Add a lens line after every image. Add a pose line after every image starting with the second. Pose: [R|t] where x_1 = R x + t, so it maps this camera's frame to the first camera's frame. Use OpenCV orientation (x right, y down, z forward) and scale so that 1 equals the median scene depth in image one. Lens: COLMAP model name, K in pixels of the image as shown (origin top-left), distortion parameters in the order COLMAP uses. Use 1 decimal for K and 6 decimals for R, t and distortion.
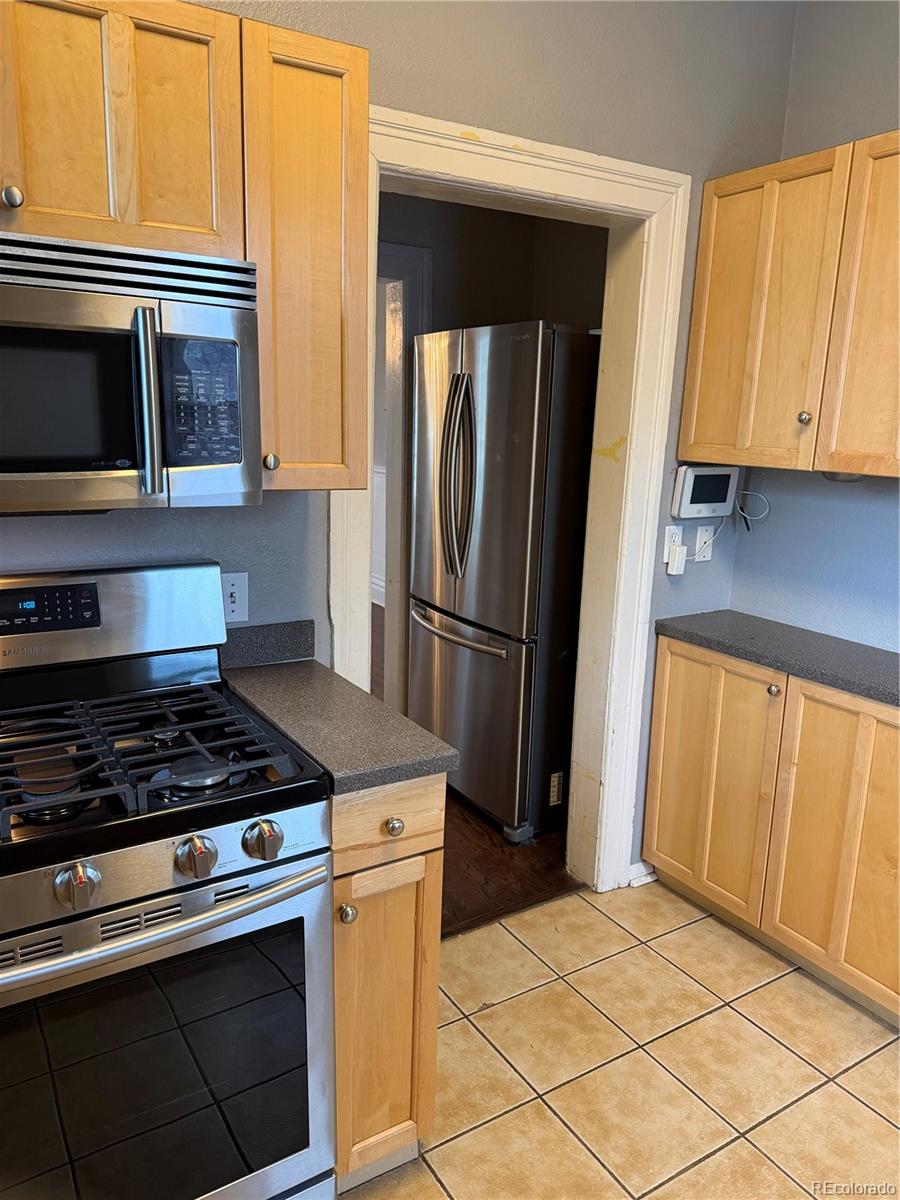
lens RADIAL K [[849.1, 0, 448.5], [0, 849.1, 600.9], [0, 0, 1]] dist [0.023436, -0.040088]
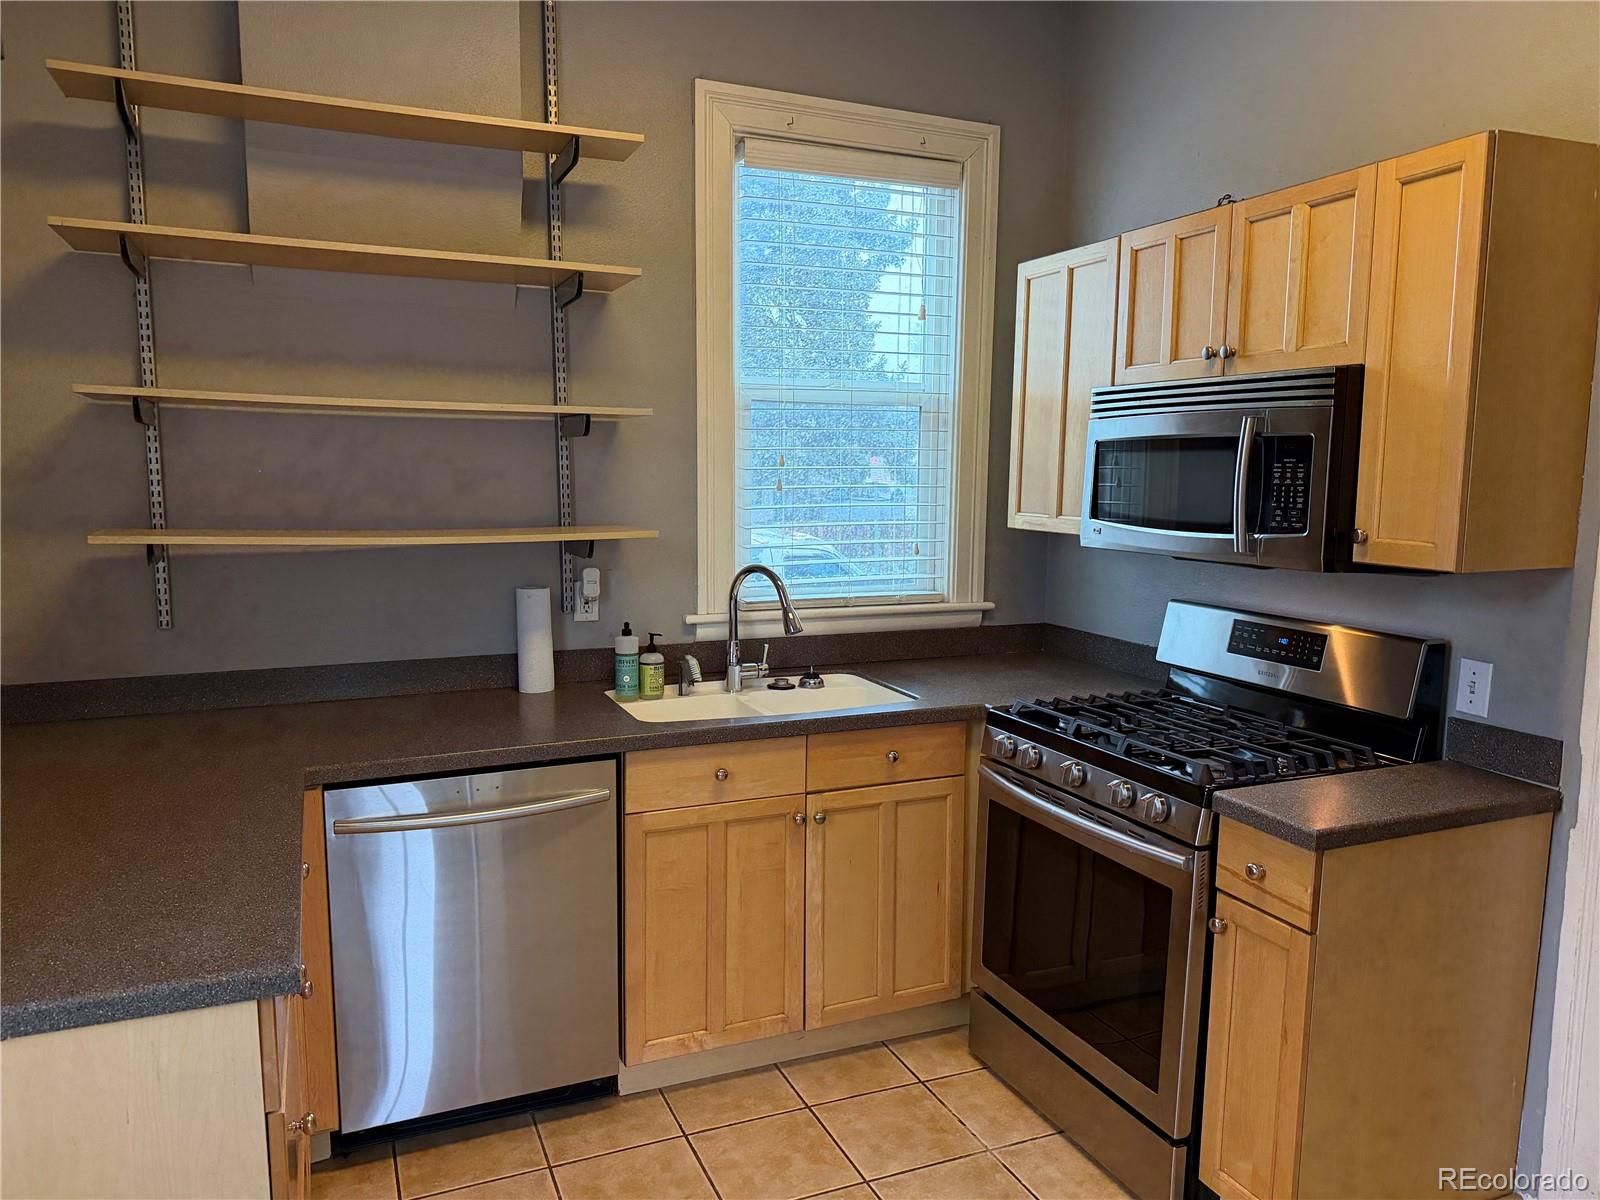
lens RADIAL K [[1132.1, 0, 799.8], [0, 1132.1, 605.4], [0, 0, 1]] dist [0.023436, -0.040088]
pose [[-0.145102, 0.090666, -0.985254, 1.339023], [-0.223723, 0.966996, 0.121934, -0.096443], [0.963791, 0.238116, -0.120029, 0.511400]]
